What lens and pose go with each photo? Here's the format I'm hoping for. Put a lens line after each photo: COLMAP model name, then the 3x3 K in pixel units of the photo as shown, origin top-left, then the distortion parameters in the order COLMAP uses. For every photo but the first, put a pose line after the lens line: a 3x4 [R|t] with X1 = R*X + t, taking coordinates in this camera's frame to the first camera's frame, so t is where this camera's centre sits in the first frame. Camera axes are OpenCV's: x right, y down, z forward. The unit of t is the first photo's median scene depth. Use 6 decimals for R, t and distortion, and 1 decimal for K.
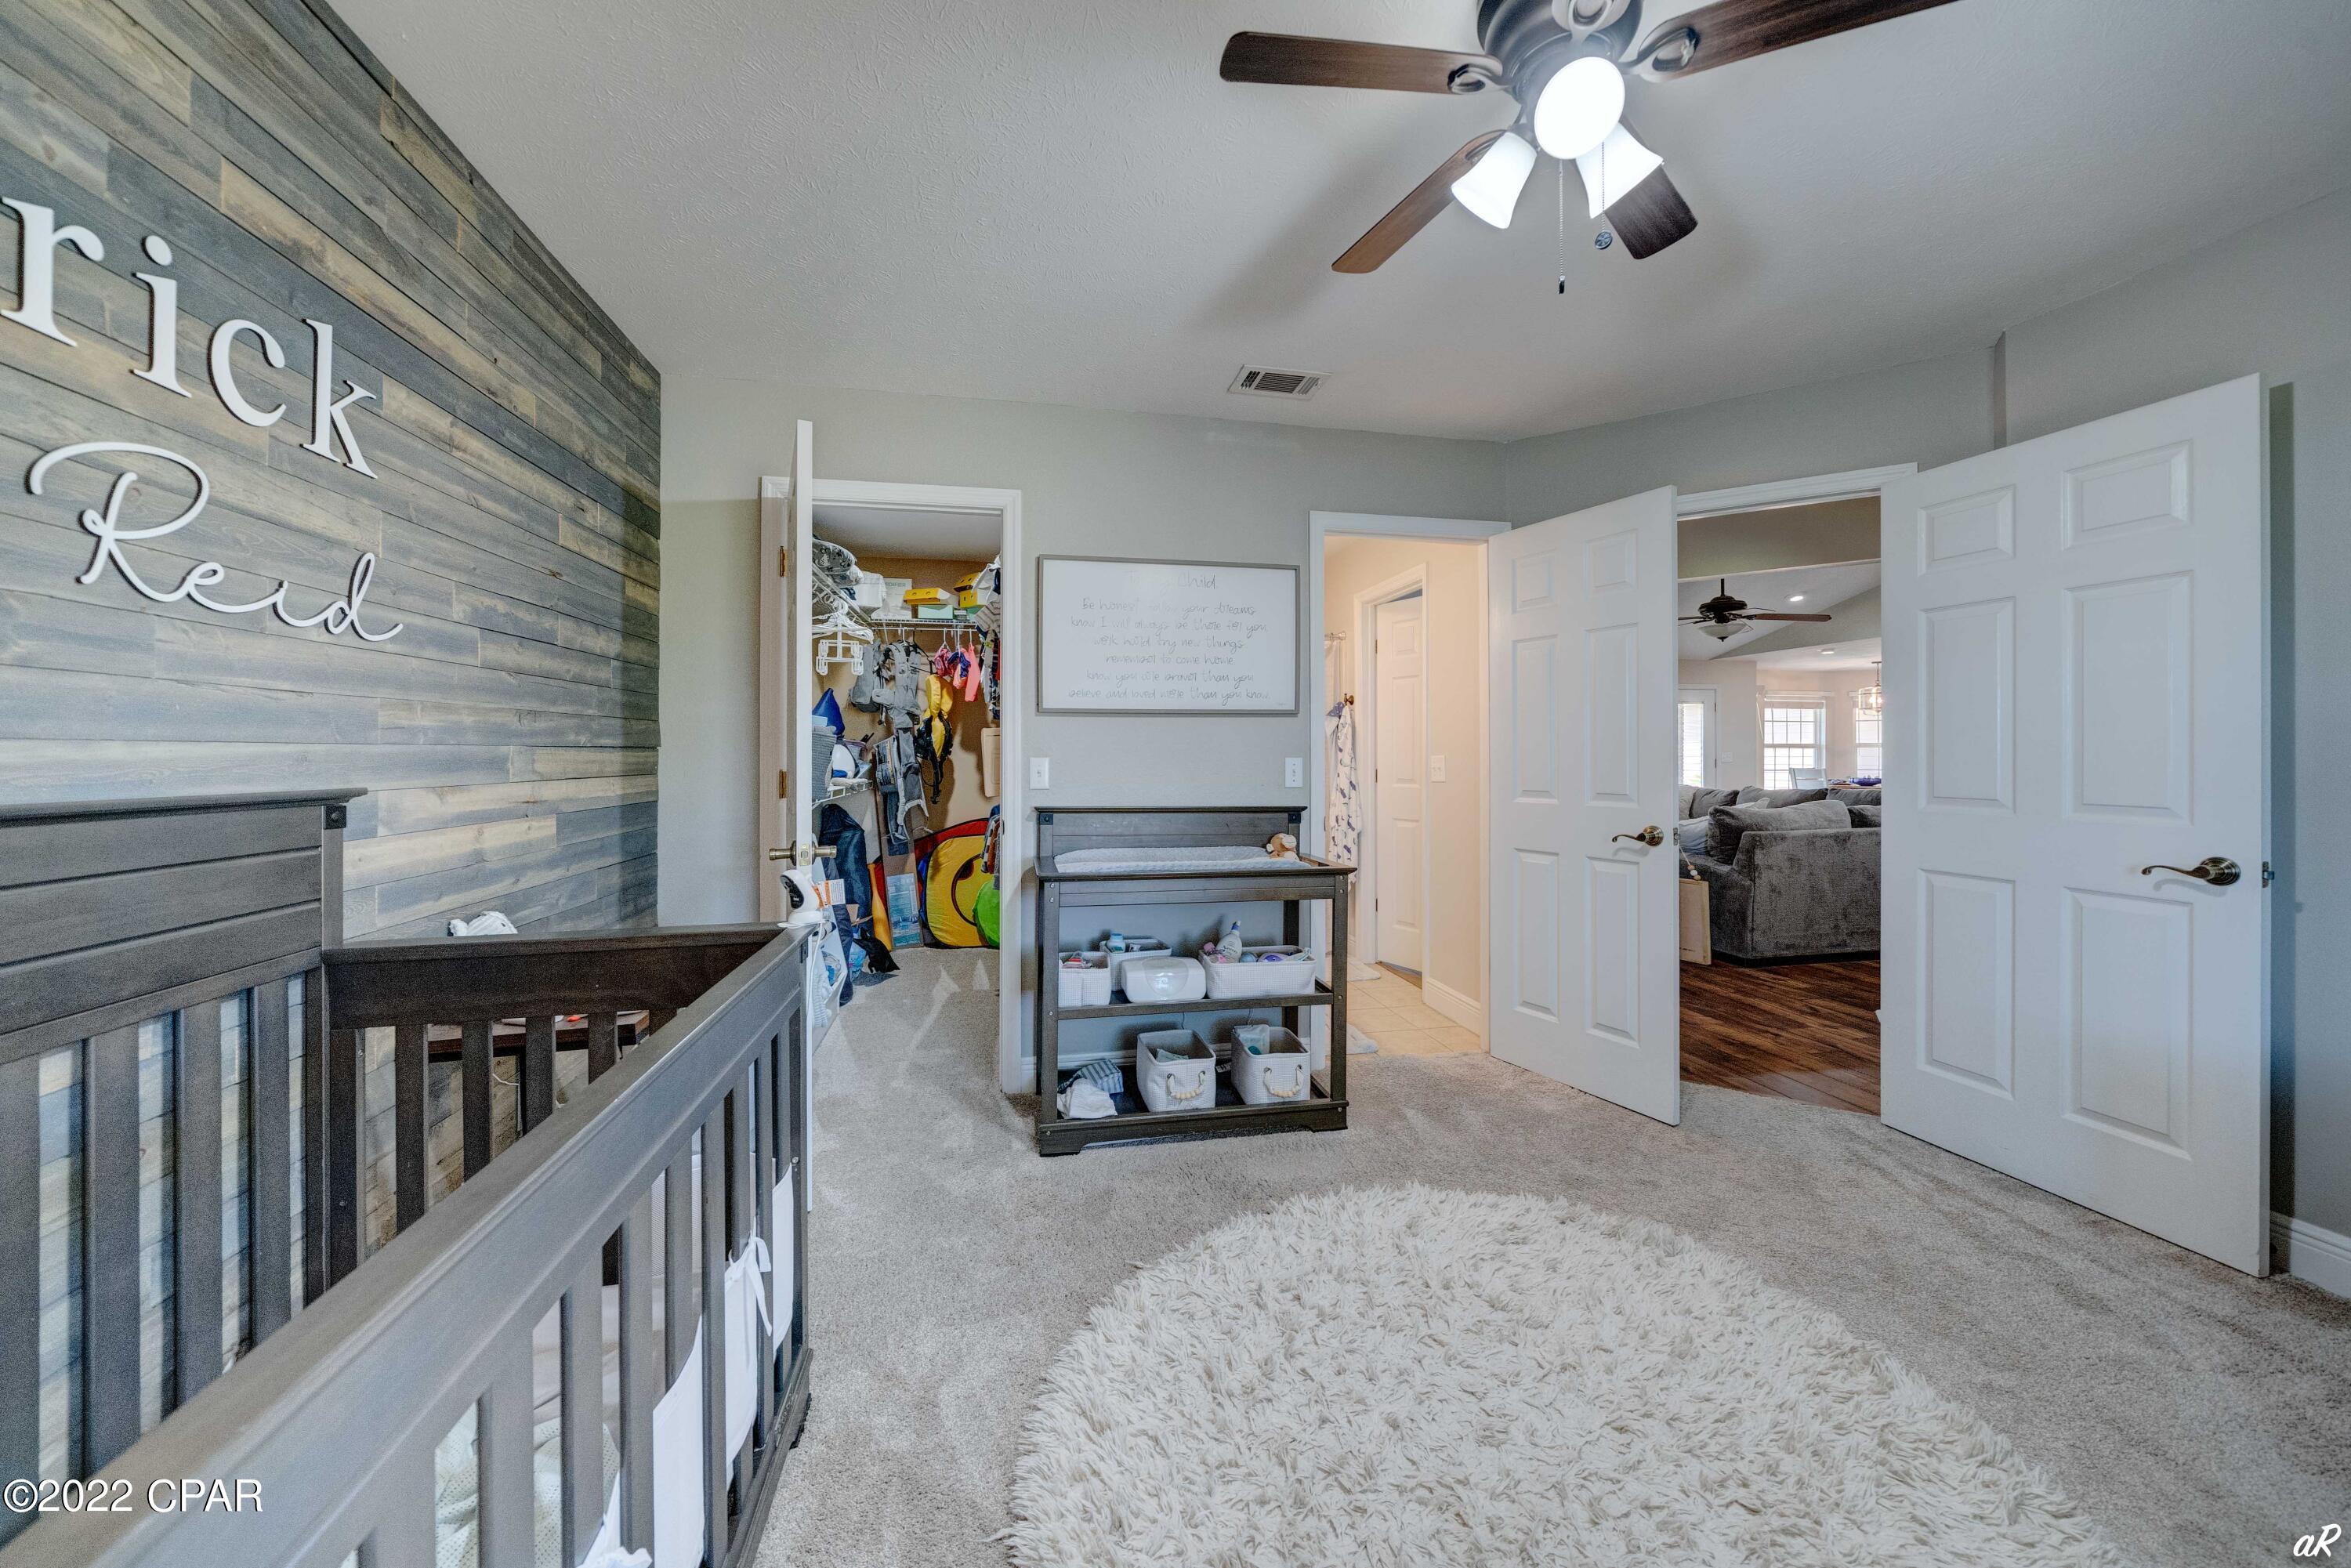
lens RADIAL K [[812.7, 0, 1181.6], [0, 812.7, 749.7], [0, 0, 1]] dist [-0.001522, -0.000222]
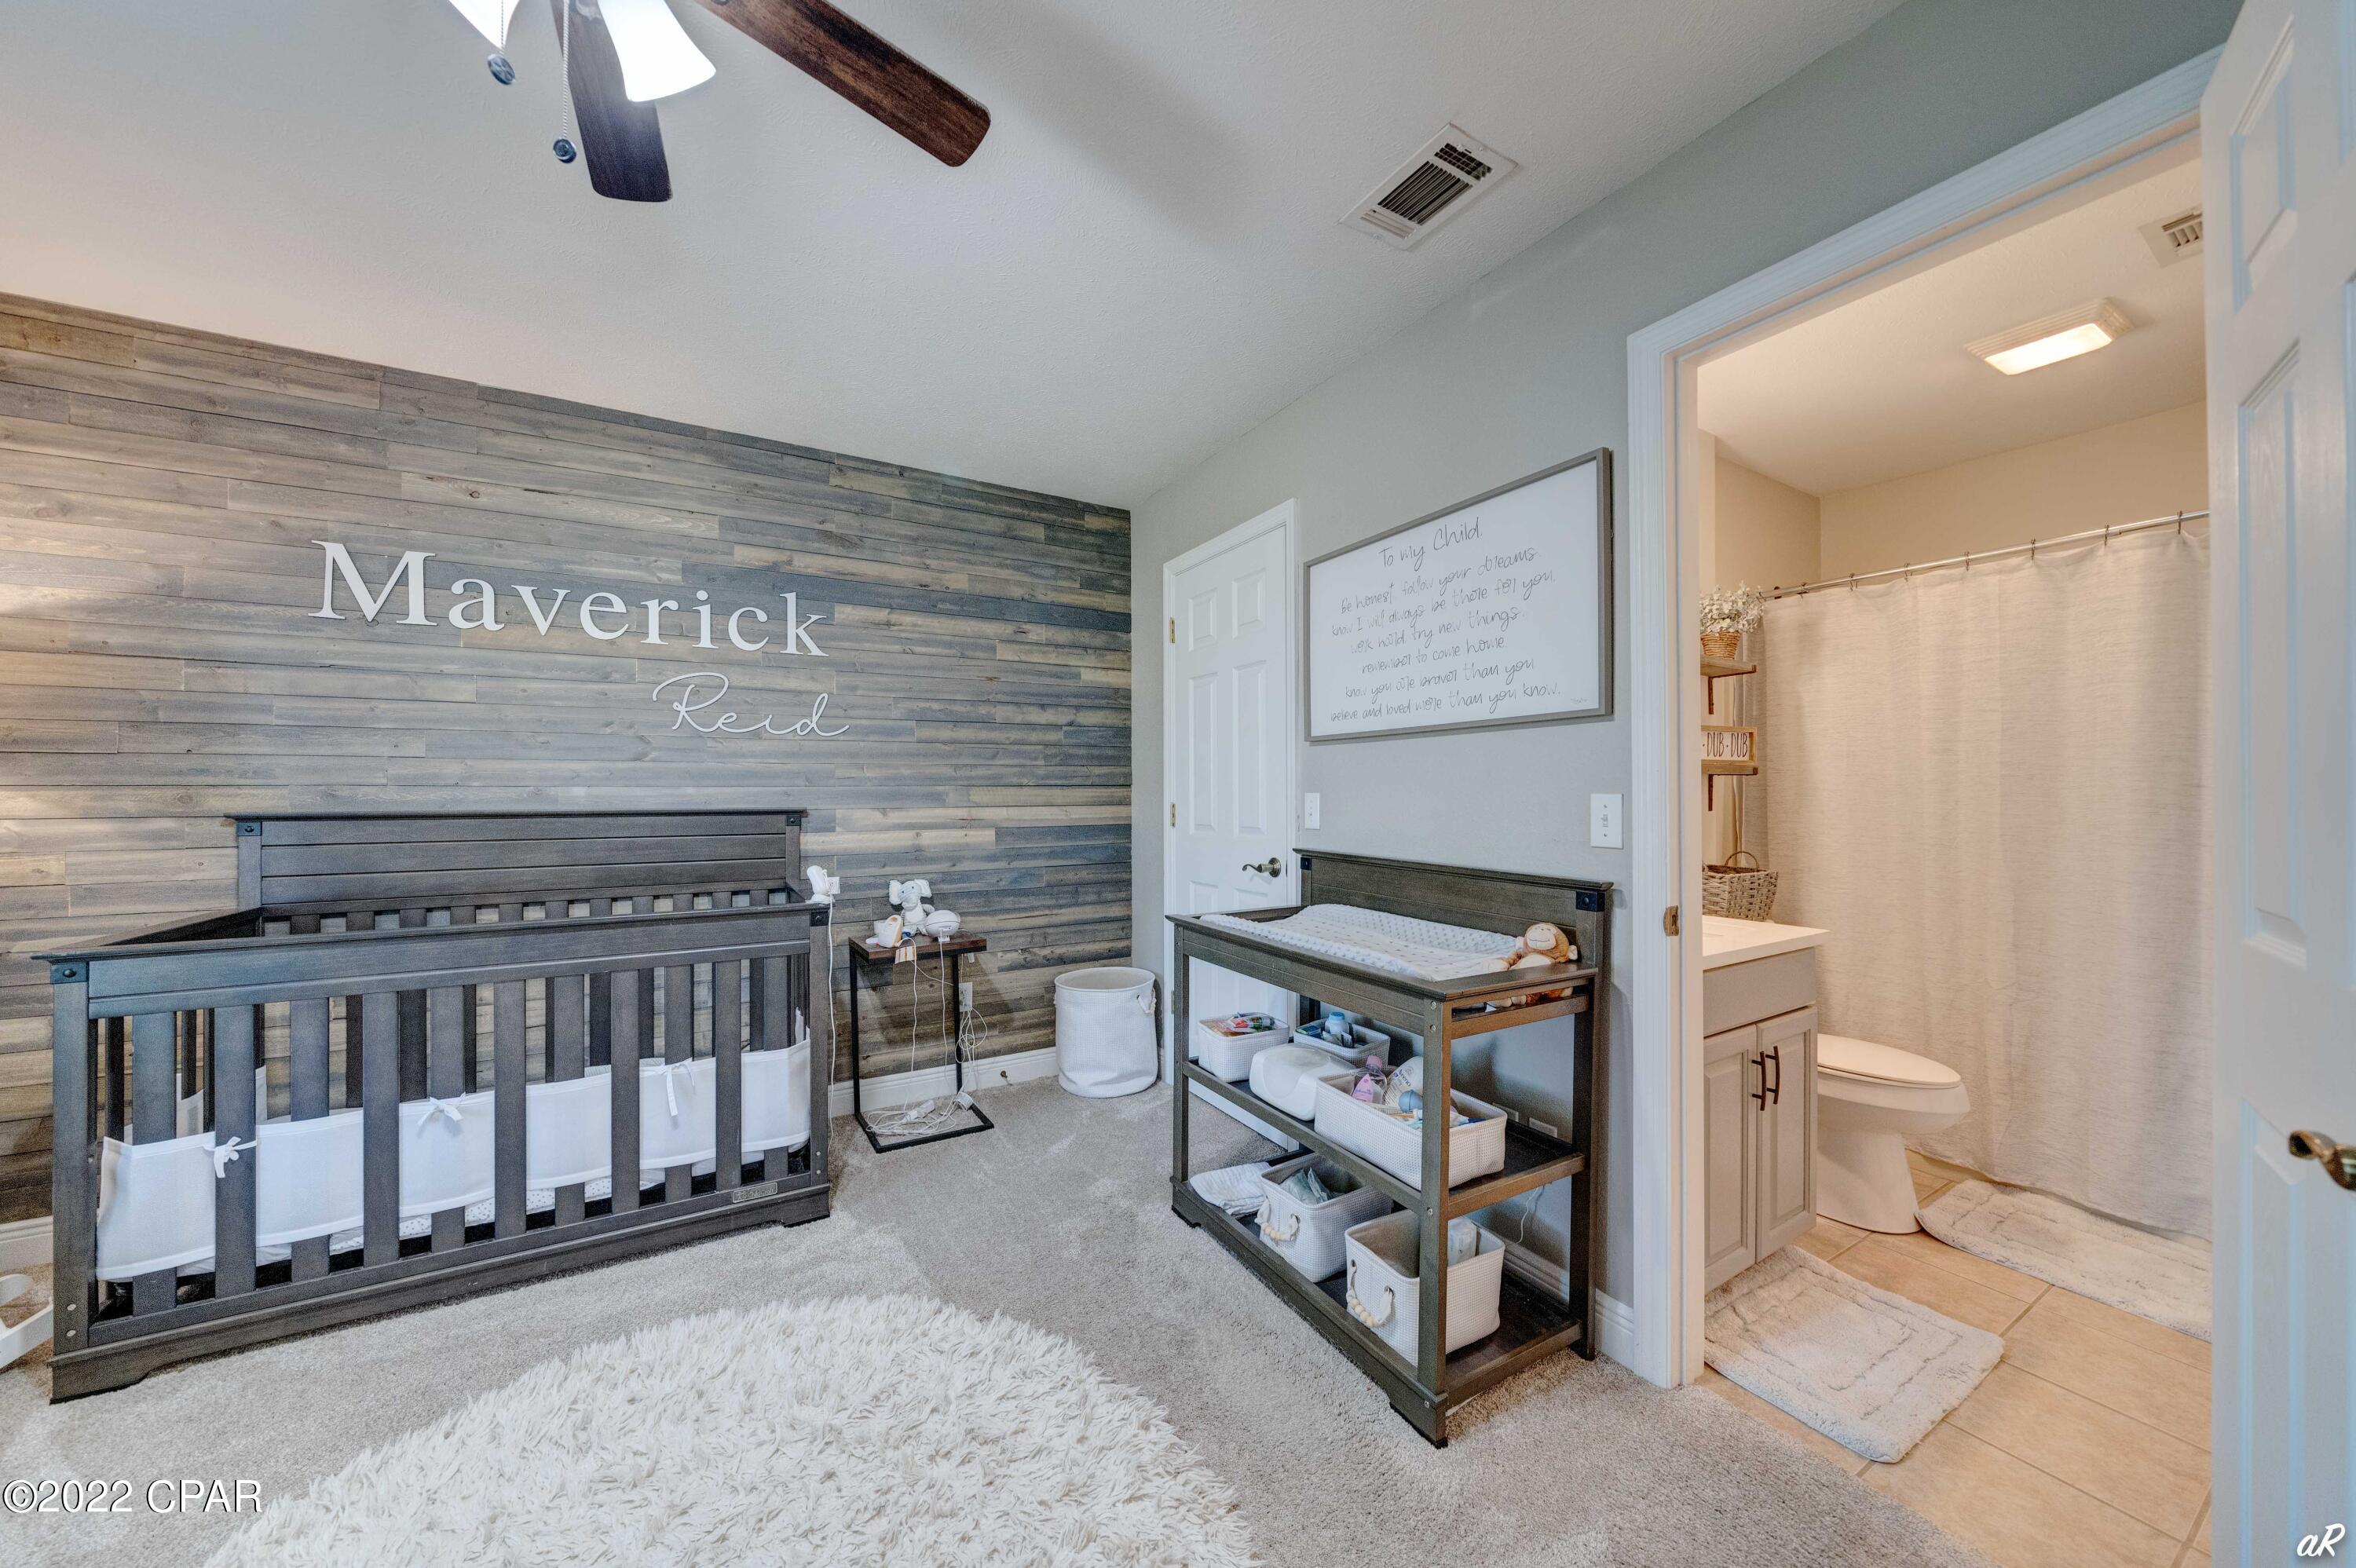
lens RADIAL K [[814.3, 0, 1188.7], [0, 814.3, 796.2], [0, 0, 1]] dist [-0.001522, -0.000222]
pose [[0.330543, 0.004035, -0.943782, 1.081998], [0.008616, 0.999936, 0.007293, 0.009764], [0.943751, -0.010543, 0.330487, 1.022869]]
